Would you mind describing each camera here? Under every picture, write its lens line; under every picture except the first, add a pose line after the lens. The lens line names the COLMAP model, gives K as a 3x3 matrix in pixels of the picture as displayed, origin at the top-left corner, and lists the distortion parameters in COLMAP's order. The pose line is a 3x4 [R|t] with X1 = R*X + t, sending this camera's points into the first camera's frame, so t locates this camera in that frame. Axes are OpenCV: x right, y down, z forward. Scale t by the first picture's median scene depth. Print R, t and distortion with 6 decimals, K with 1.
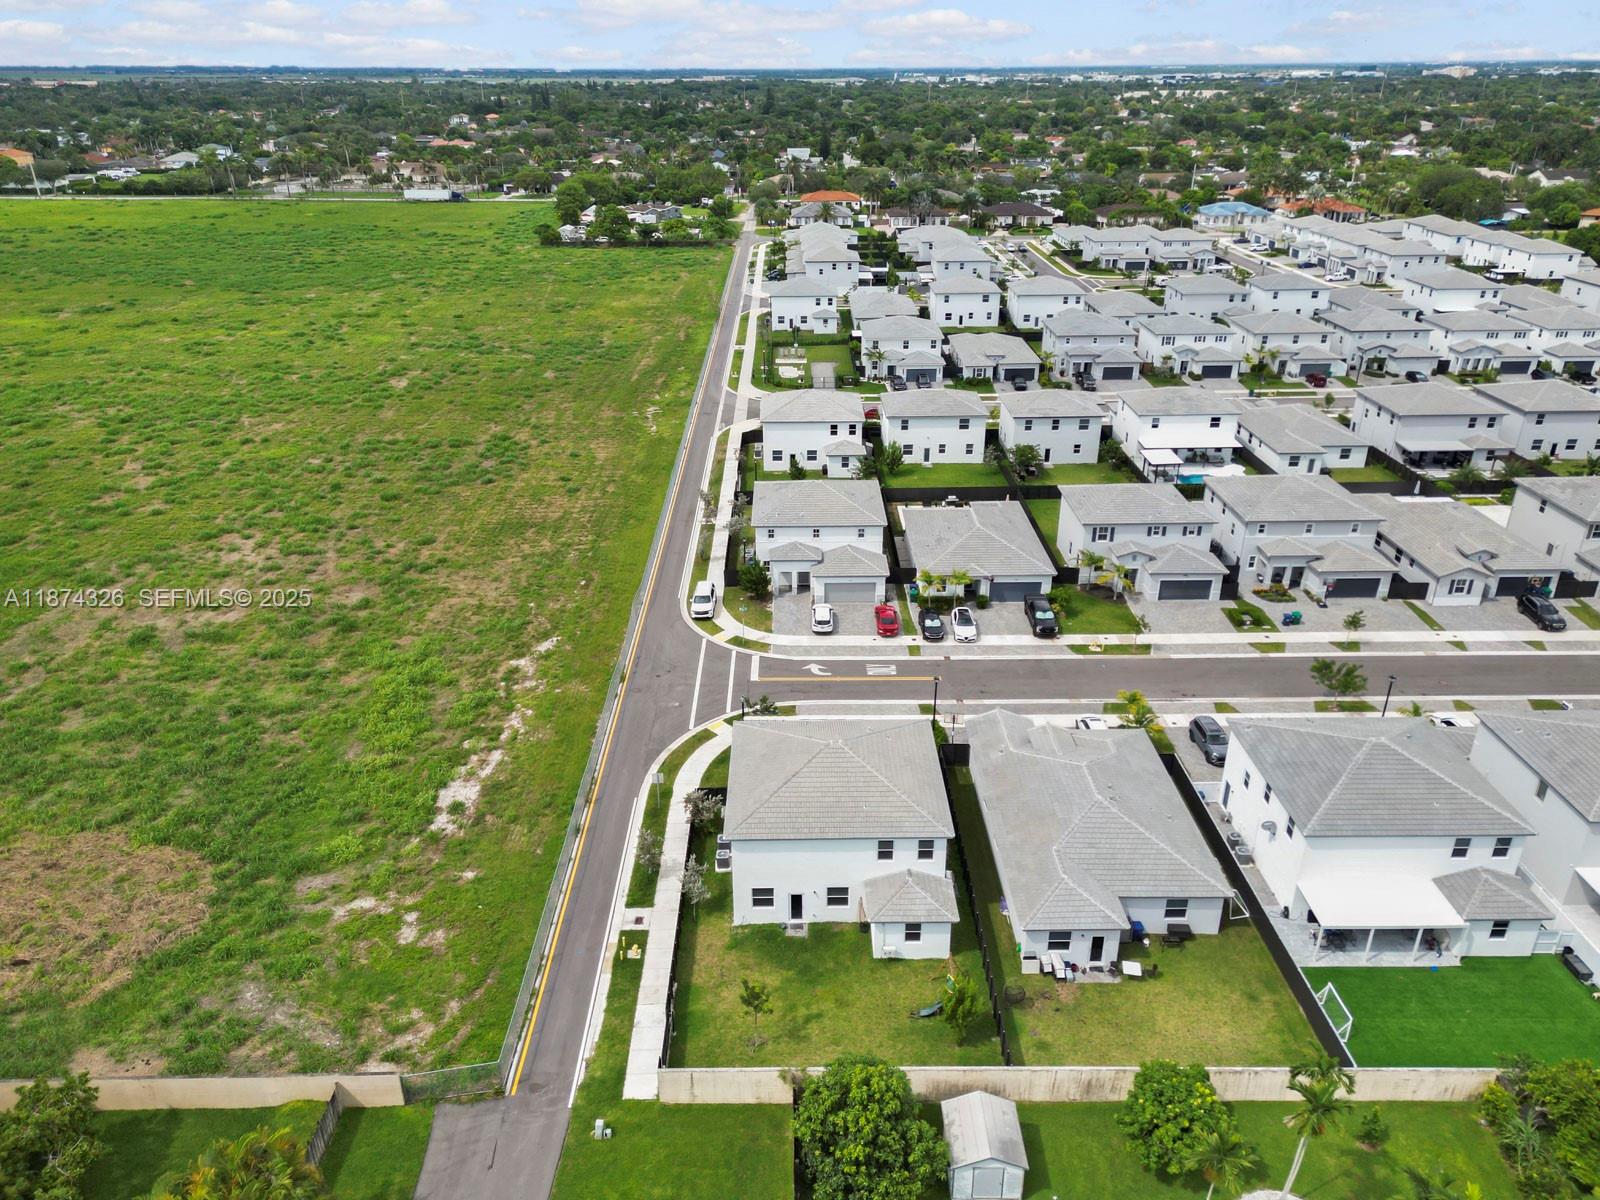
lens RADIAL K [[1136.9, 0, 805.0], [0, 1136.9, 577.0], [0, 0, 1]] dist [0.072688, -0.072673]
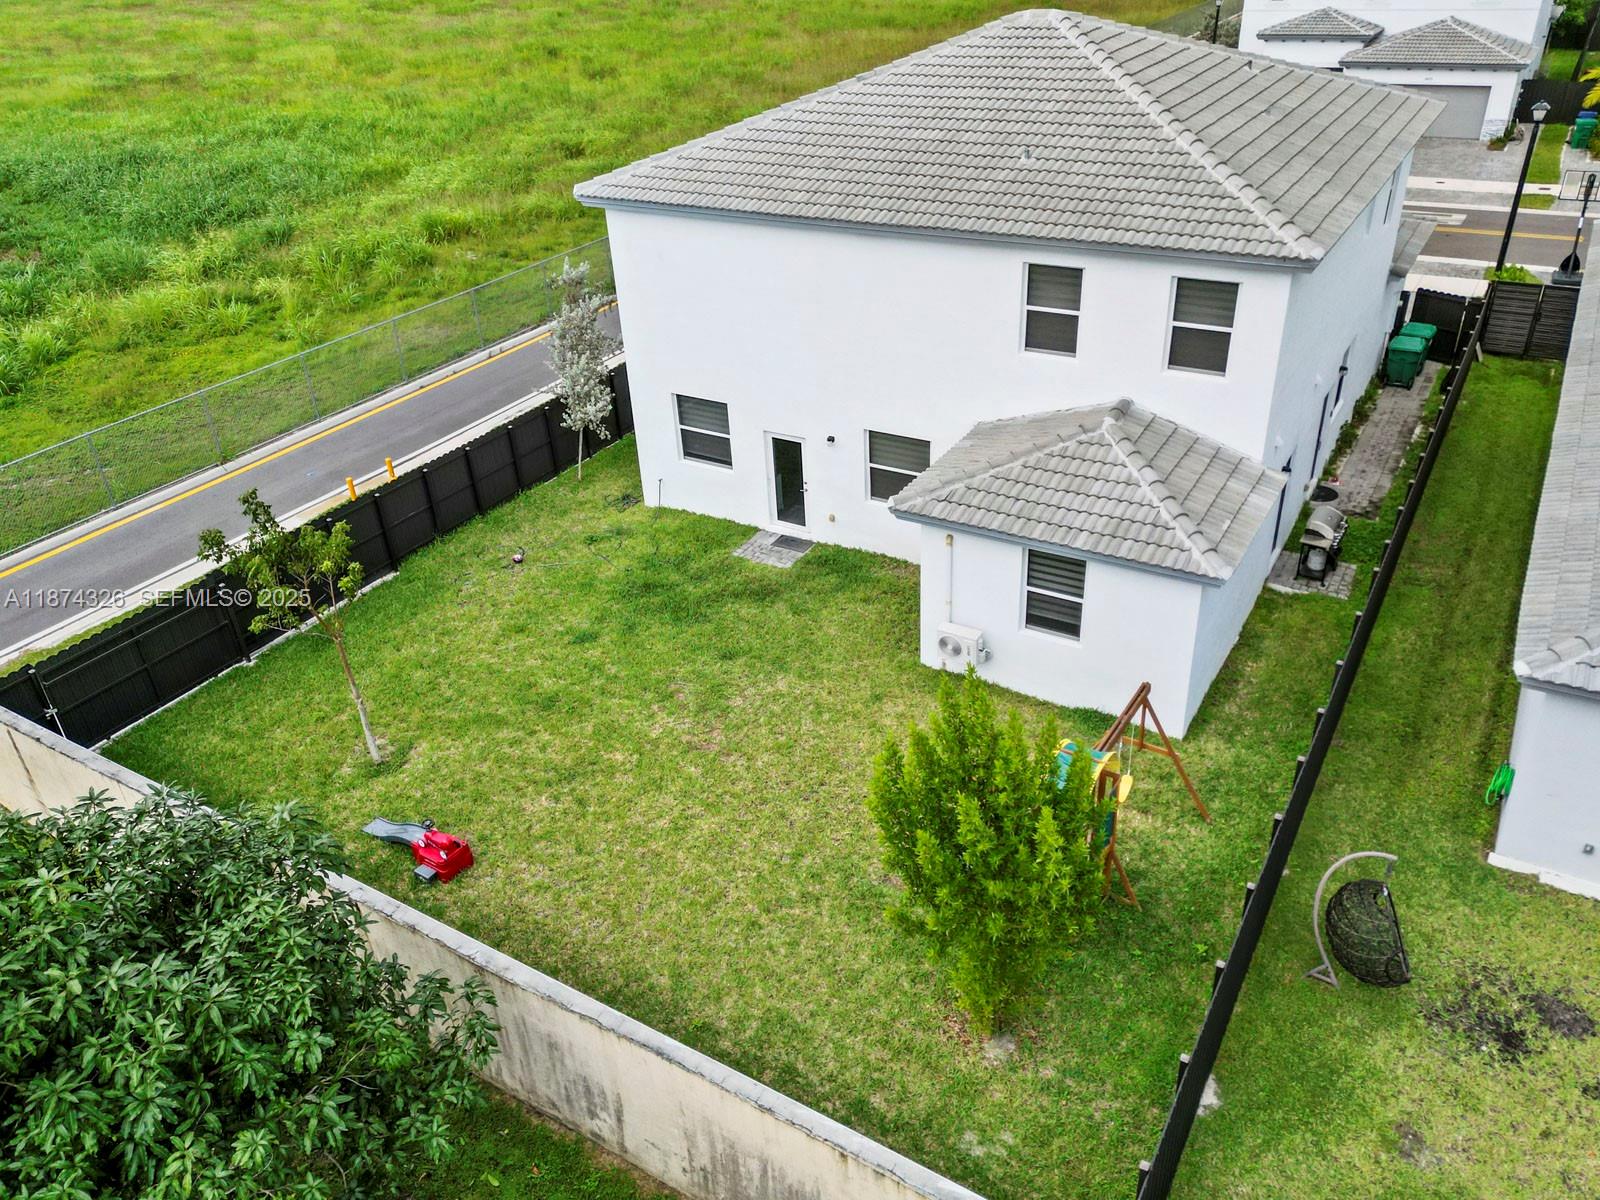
lens RADIAL K [[1202.3, 0, 802.4], [0, 1202.3, 597.5], [0, 0, 1]] dist [0.114787, -0.155931]
pose [[0.850051, 0.235368, -0.471184, 0.135358], [-0.175829, 0.970088, 0.167375, 0.208961], [0.496485, -0.059429, 0.866009, 0.555909]]
